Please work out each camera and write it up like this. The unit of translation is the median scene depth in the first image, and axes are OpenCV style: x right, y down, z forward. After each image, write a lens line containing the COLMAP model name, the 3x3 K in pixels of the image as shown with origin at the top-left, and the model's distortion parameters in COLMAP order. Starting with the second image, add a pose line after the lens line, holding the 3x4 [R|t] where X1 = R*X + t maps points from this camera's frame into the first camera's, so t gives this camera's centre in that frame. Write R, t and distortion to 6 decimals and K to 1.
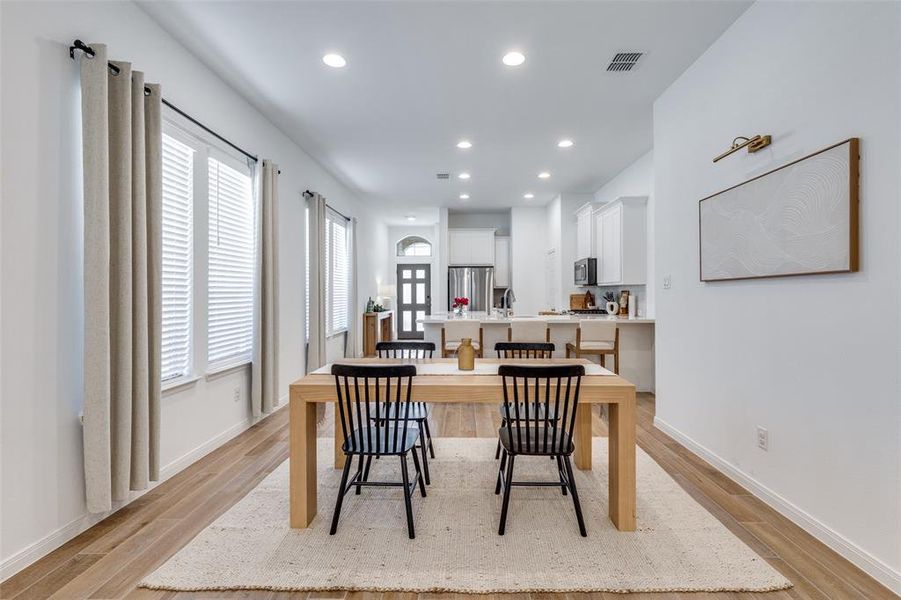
lens RADIAL K [[409.8, 0, 460.0], [0, 409.8, 293.5], [0, 0, 1]] dist [0.007573, 0.000204]
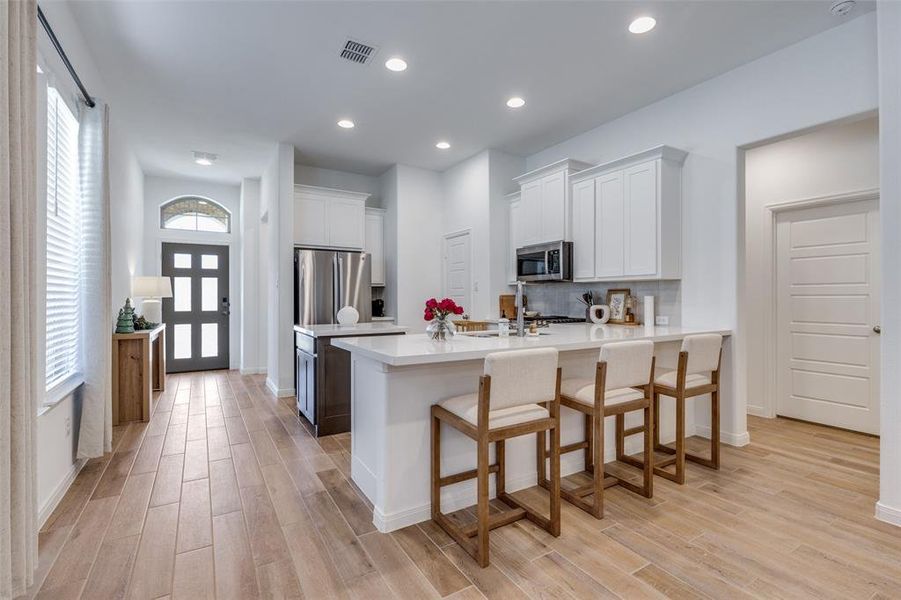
lens RADIAL K [[409.8, 0, 452.9], [0, 409.8, 294.4], [0, 0, 1]] dist [0.007573, 0.000204]
pose [[0.845486, 0.008012, 0.533938, -0.157757], [-0.003242, 0.999946, -0.009870, 0.007129], [-0.533988, 0.006614, 0.845466, 0.409777]]
